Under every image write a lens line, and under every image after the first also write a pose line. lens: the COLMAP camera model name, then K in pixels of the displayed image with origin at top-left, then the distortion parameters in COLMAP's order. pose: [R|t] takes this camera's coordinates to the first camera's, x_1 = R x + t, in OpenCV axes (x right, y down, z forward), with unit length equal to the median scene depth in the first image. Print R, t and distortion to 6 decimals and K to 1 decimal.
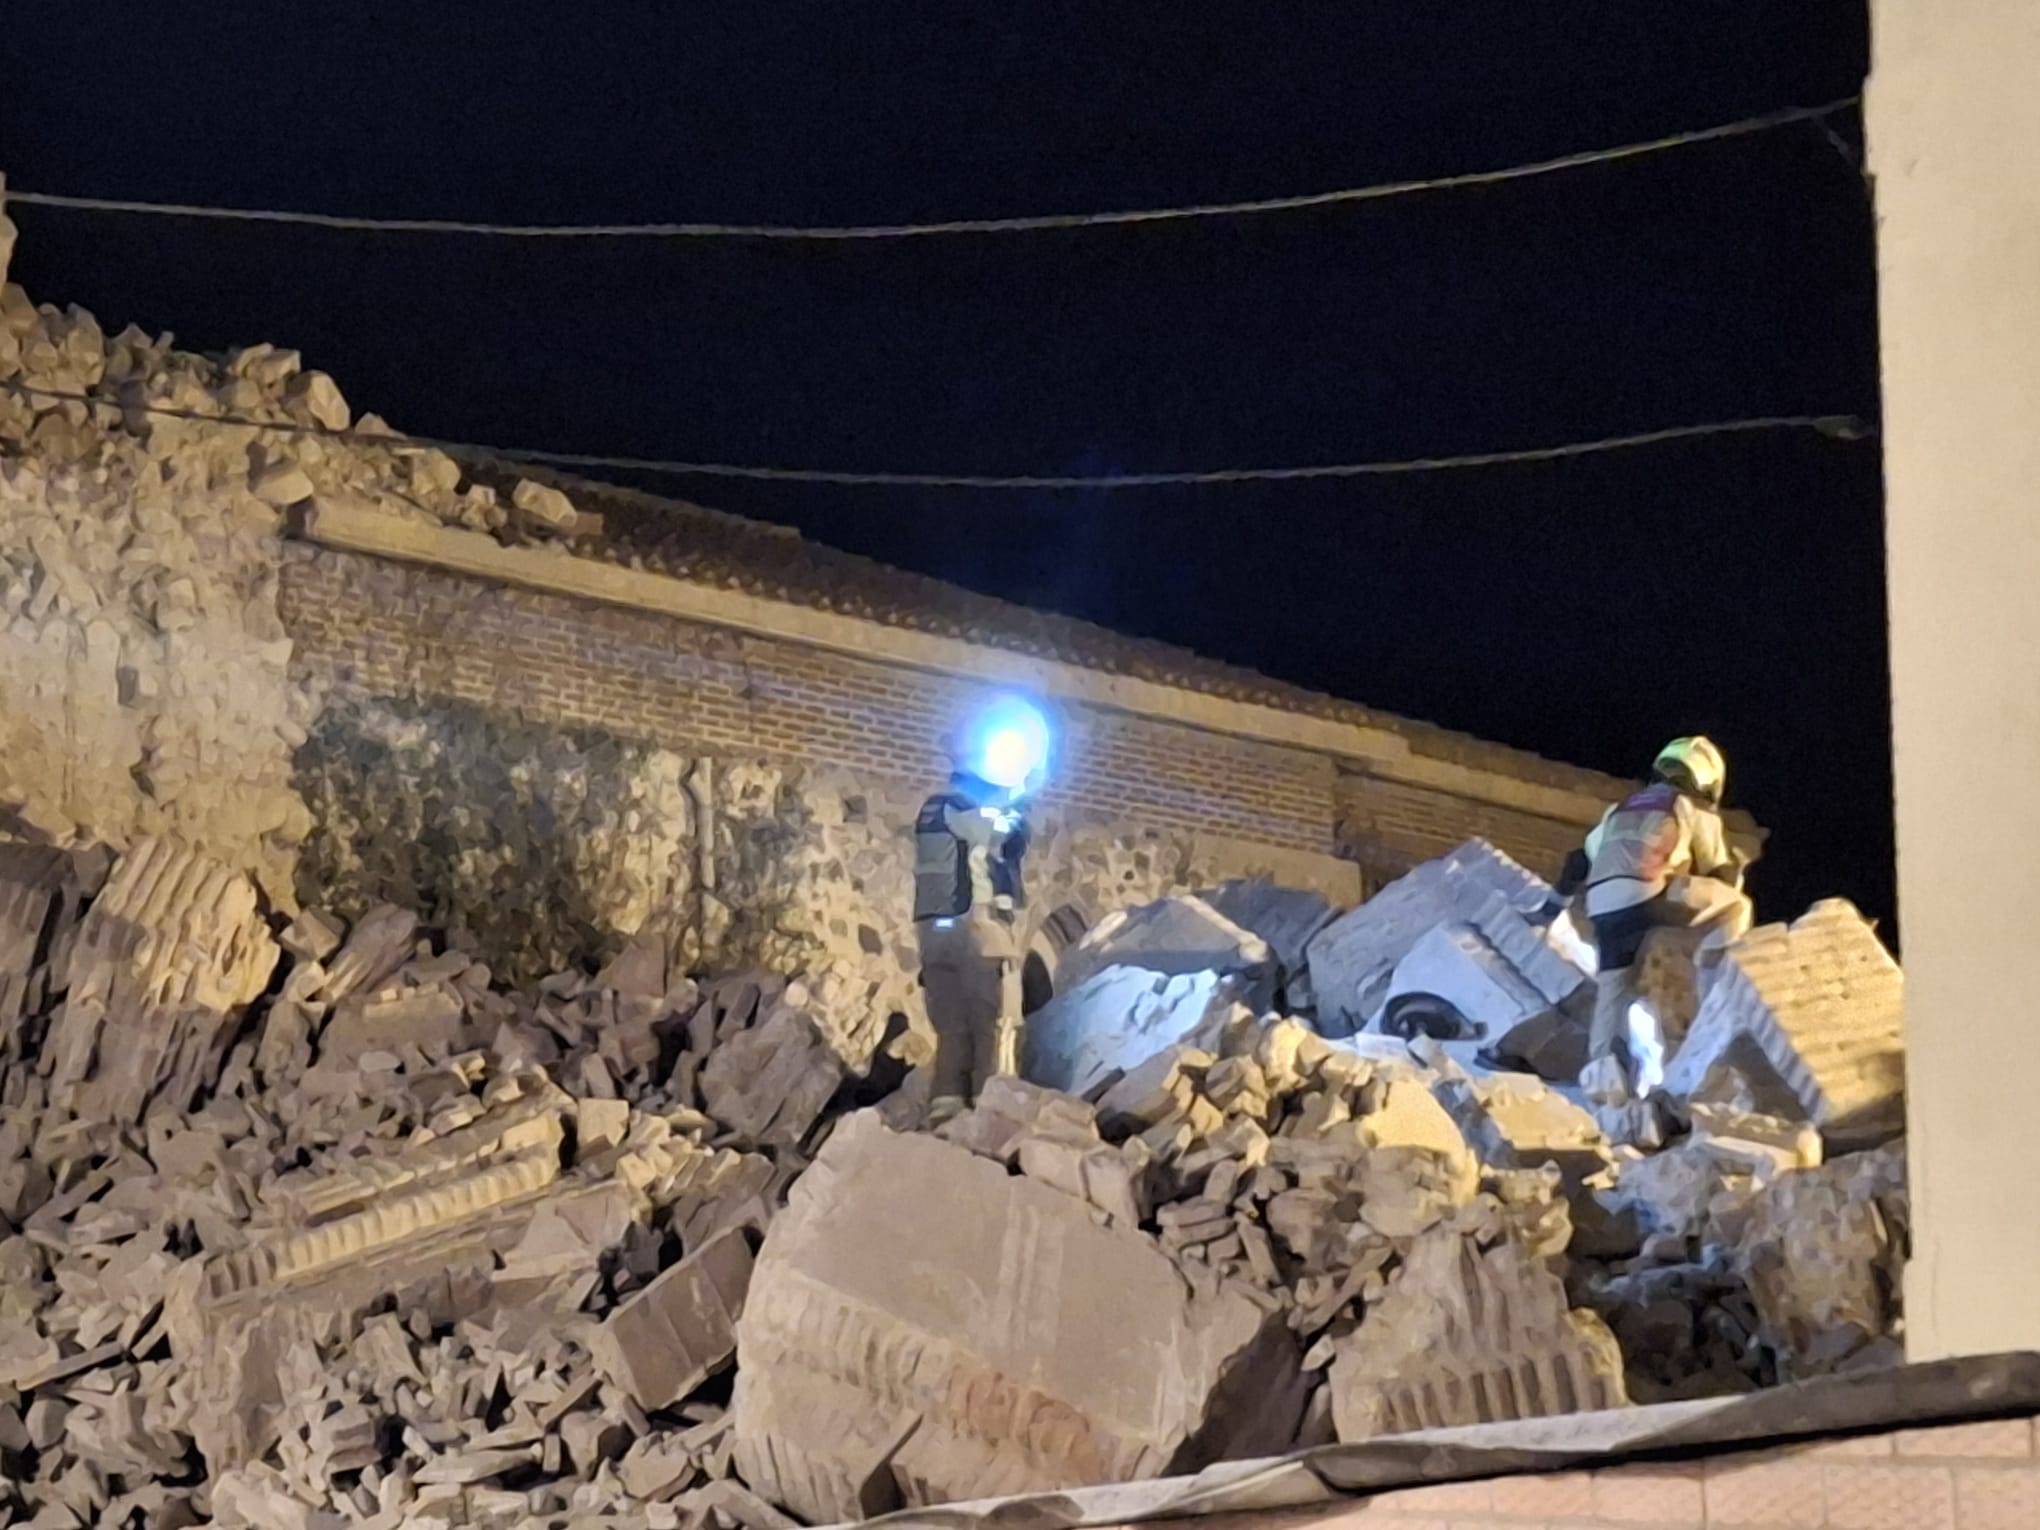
lens RADIAL K [[4633.9, 0, 1019.7], [0, 4633.9, 828.5], [0, 0, 1]] dist [0.254513, -0.689679]
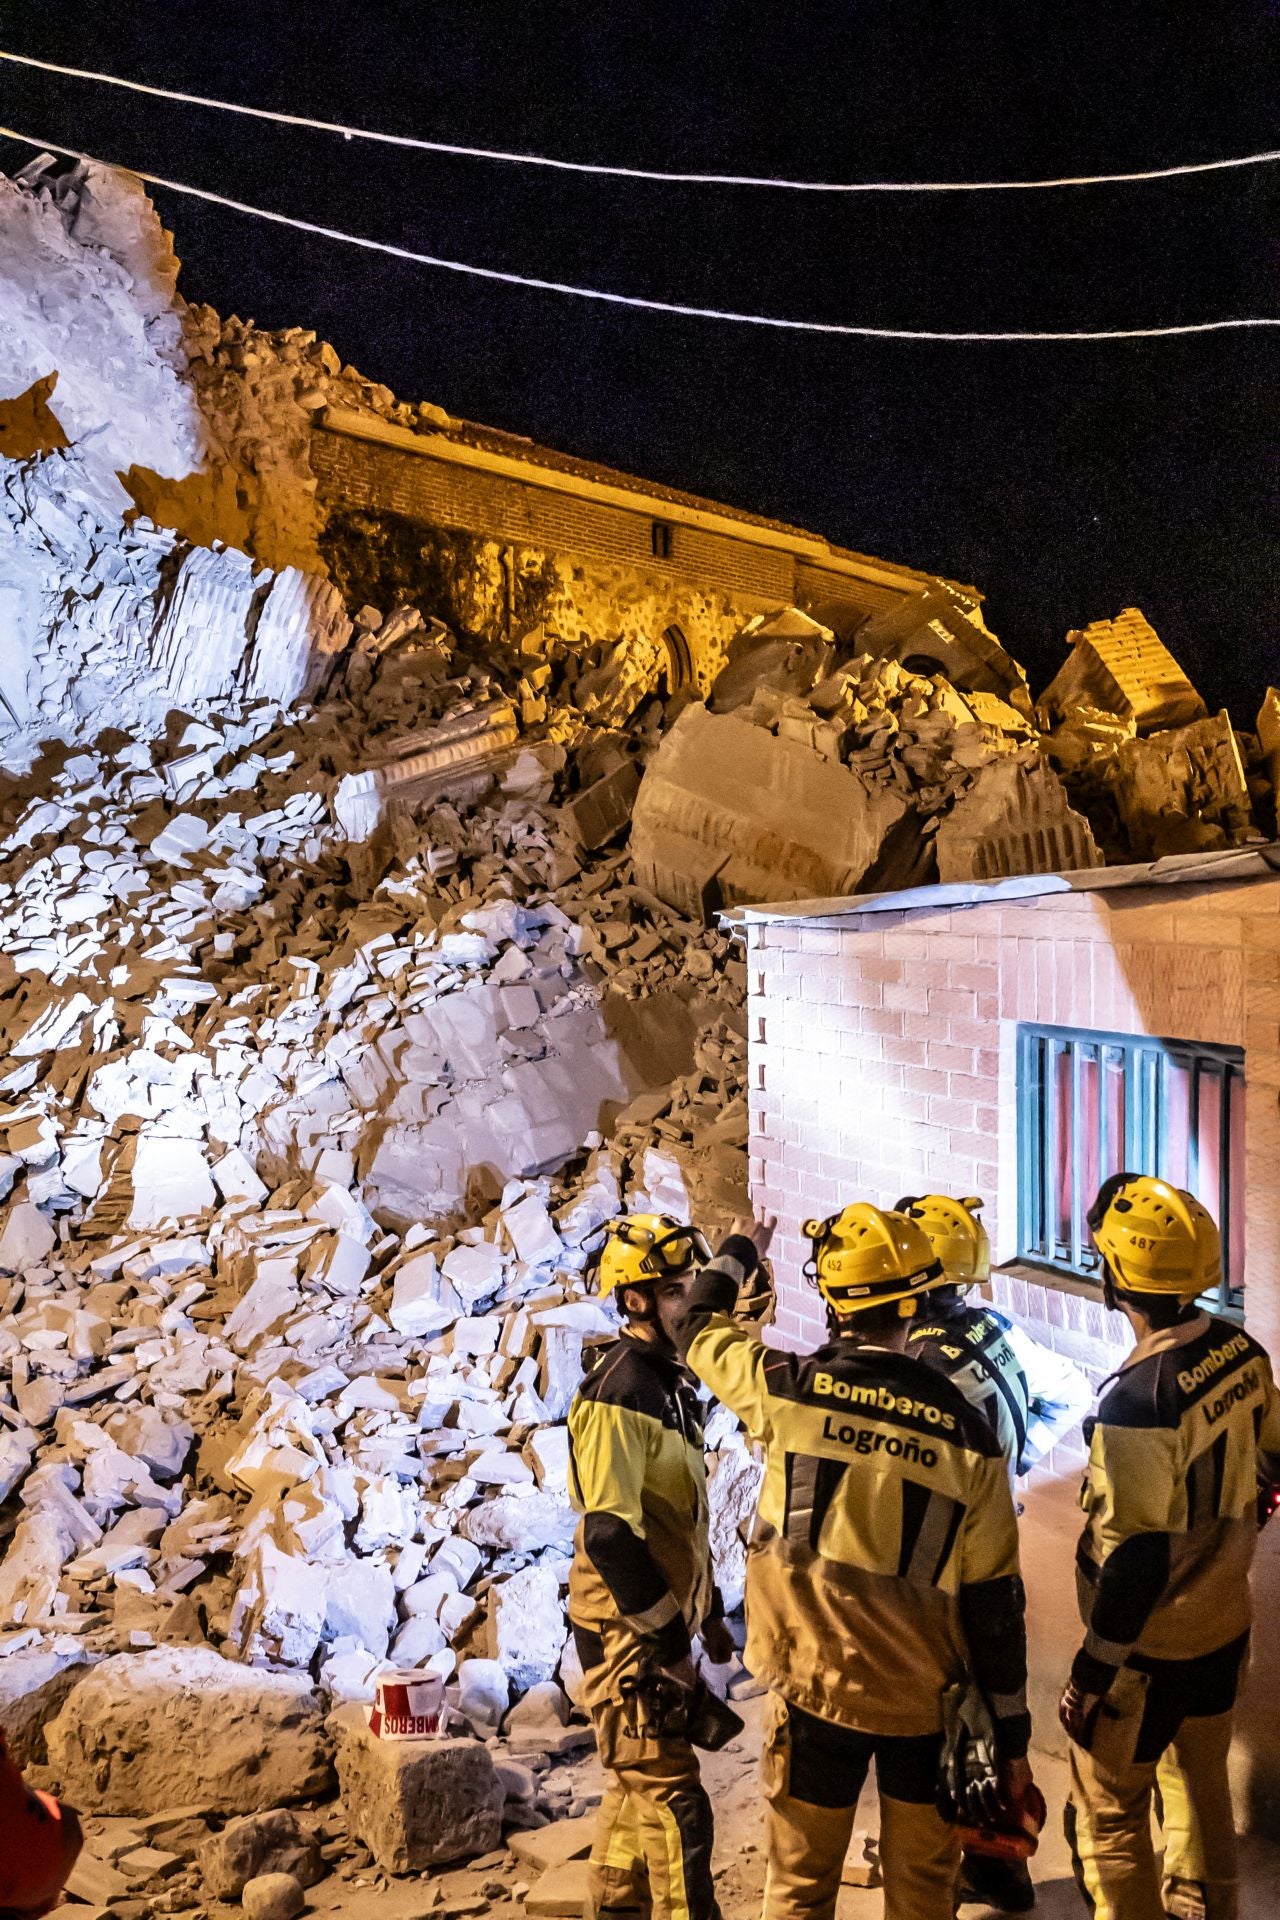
lens RADIAL K [[2098.8, 0, 640.0], [0, 2098.8, 960.0], [0, 0, 1]] dist [0.204432, -0.552457]
pose [[0.999255, 0.009224, 0.037467, -0.067653], [-0.015297, 0.986142, 0.165199, 0.015436], [-0.035424, -0.165649, 0.985548, 0.068479]]
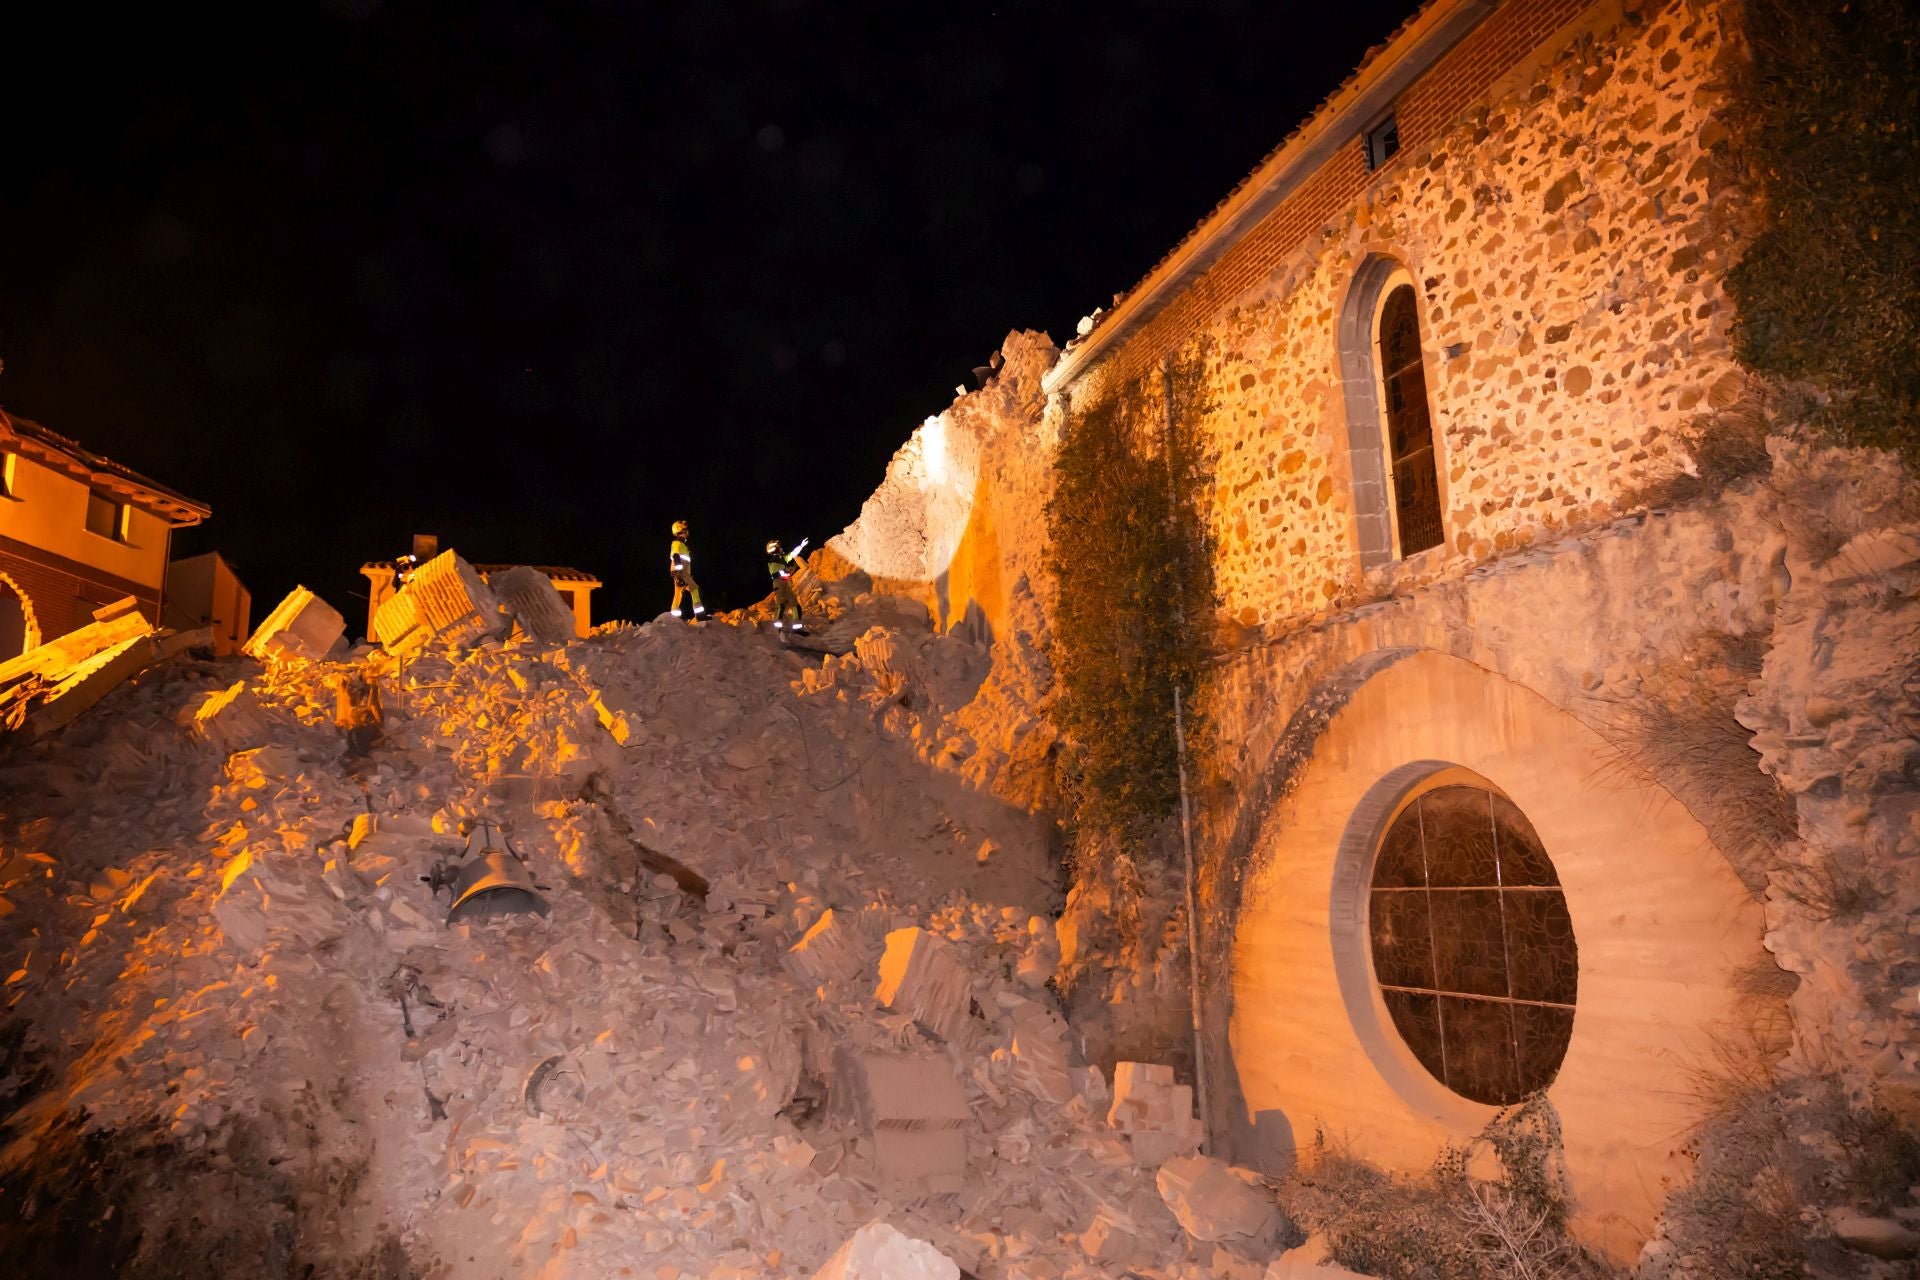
lens RADIAL K [[1282.9, 0, 960.0], [0, 1282.9, 640.0], [0, 0, 1]] dist [0.001537, 0.002782]
pose [[-0.576882, -0.133601, -0.805827, 0.641986], [0.130462, 0.958798, -0.252359, 0.356904], [0.806341, -0.250711, -0.535684, 1.845922]]
